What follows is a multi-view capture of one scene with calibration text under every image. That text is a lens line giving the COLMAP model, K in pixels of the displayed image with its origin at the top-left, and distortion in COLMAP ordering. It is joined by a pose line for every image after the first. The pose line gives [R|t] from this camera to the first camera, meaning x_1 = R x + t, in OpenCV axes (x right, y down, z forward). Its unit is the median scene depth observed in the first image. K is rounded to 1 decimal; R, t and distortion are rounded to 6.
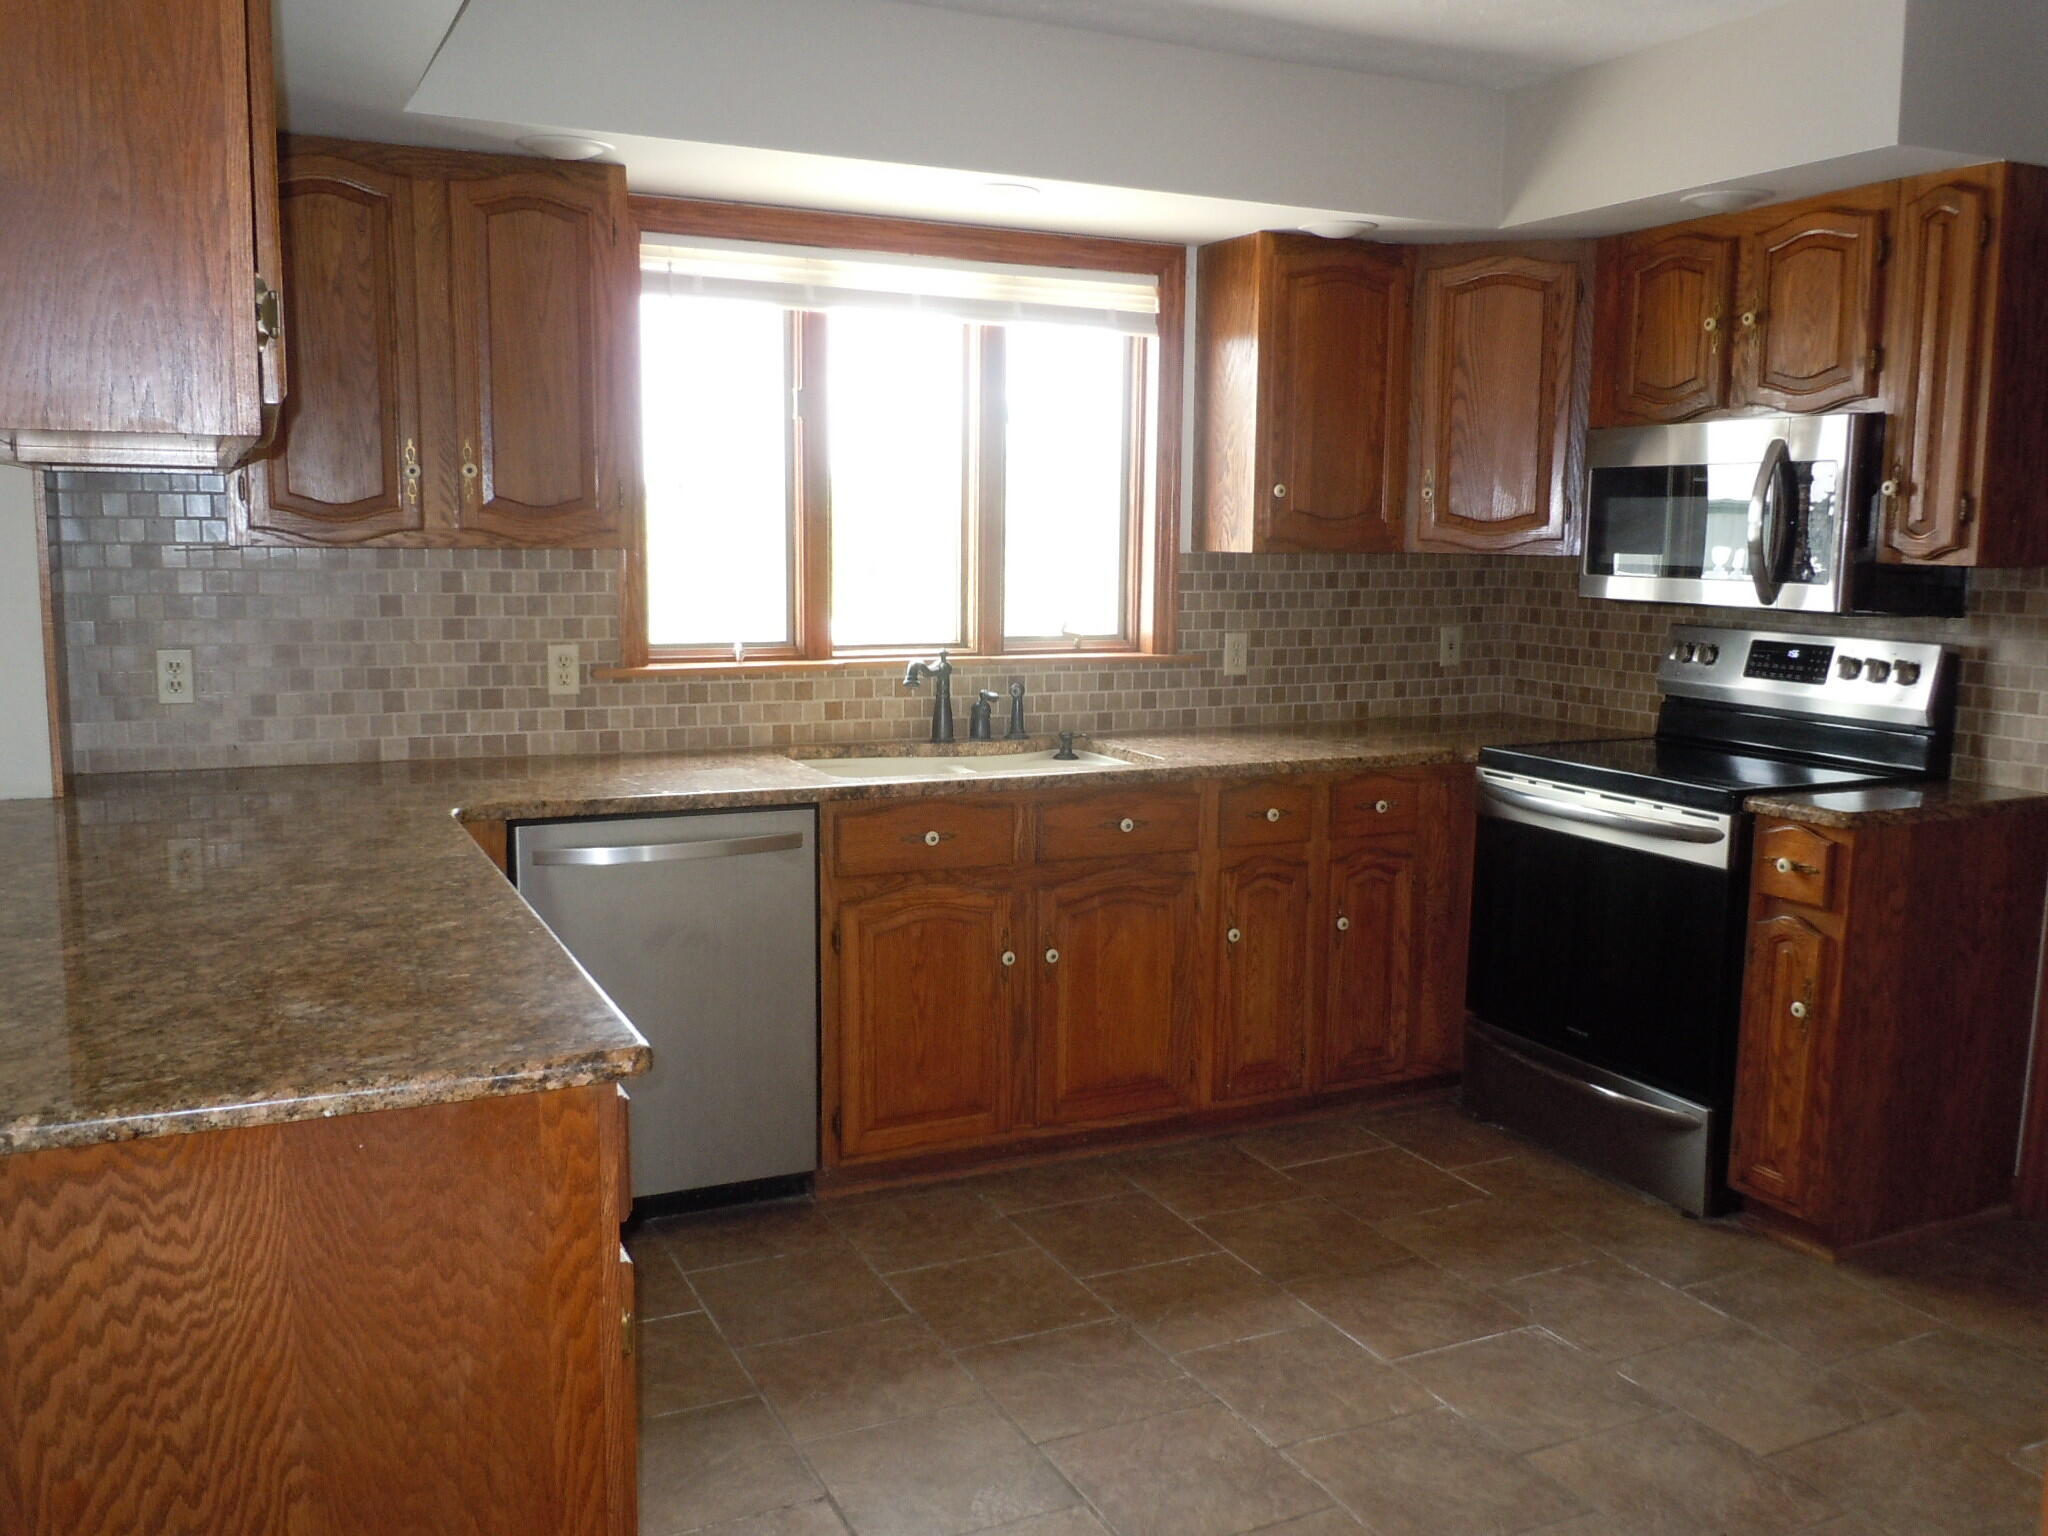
lens RADIAL K [[1733.9, 0, 1024.0], [0, 1733.9, 768.0], [0, 0, 1]] dist [-0.010150, -0.012205]
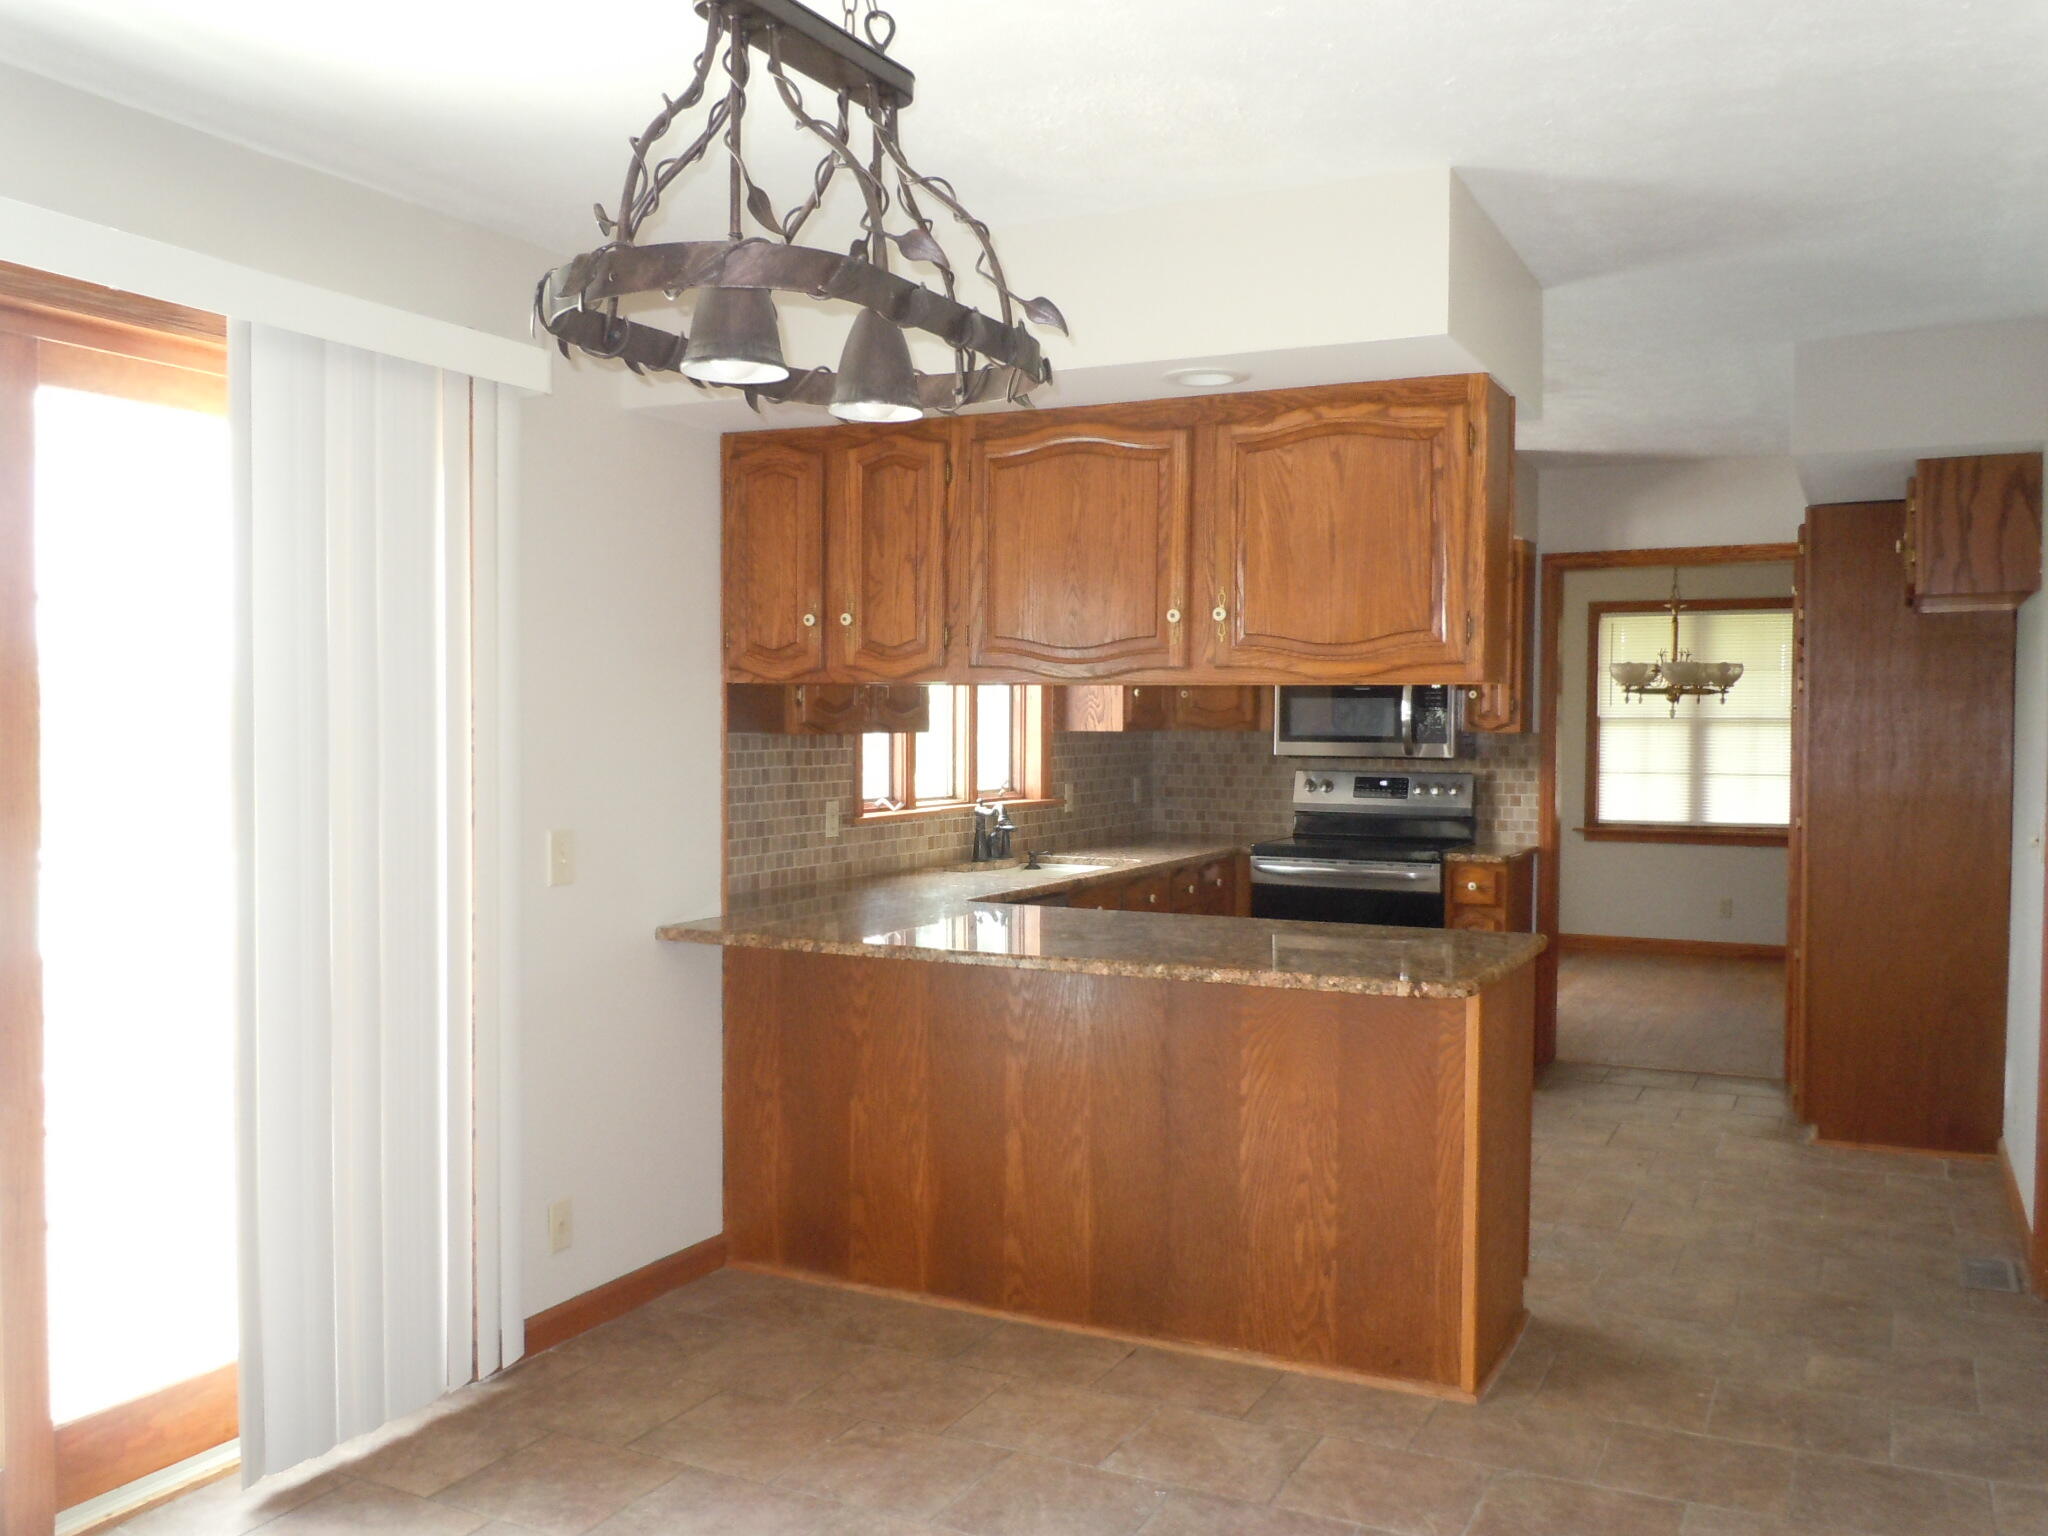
lens RADIAL K [[1733.9, 0, 1024.0], [0, 1733.9, 768.0], [0, 0, 1]] dist [-0.010150, -0.012205]
pose [[0.785847, -0.024280, 0.617944, -1.037680], [0.087583, 0.993527, -0.072342, 0.018212], [-0.612188, 0.110971, 0.782887, -0.212333]]
